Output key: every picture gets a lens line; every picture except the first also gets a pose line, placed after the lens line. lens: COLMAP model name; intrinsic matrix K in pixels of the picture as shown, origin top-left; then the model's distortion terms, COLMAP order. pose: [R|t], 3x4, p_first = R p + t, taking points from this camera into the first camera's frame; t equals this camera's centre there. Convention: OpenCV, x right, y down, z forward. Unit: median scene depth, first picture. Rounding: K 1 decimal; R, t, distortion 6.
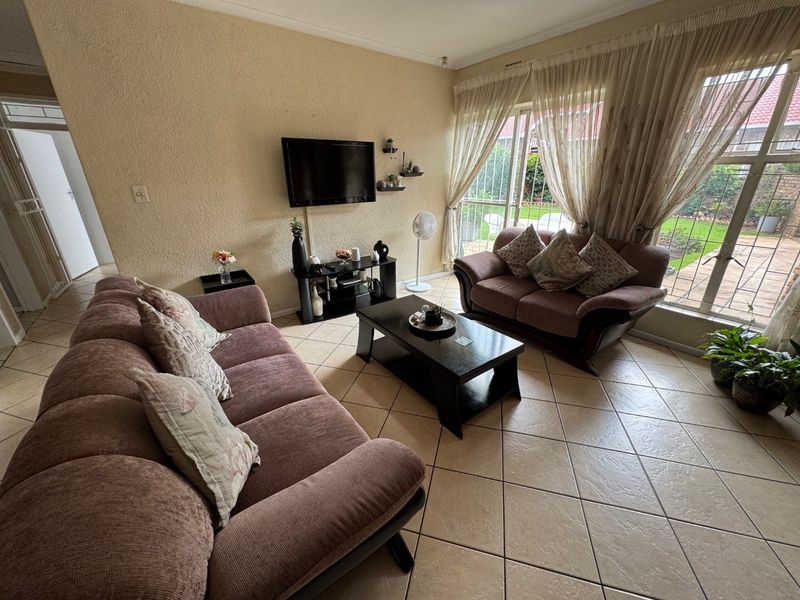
lens RADIAL K [[320.5, 0, 400.0], [0, 320.5, 300.0], [0, 0, 1]] dist [0.000325, 0.000176]
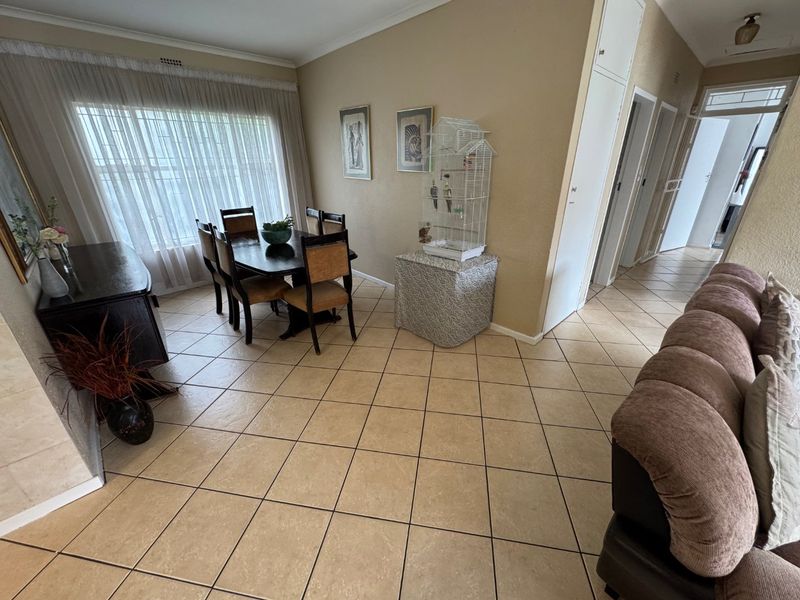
lens RADIAL K [[320.5, 0, 400.0], [0, 320.5, 300.0], [0, 0, 1]] dist [0.000325, 0.000176]
pose [[0.113012, 0.406126, -0.906802, -0.076824], [-0.362495, 0.866596, 0.342942, 0.093810], [0.925109, 0.289954, 0.245154, -0.283224]]
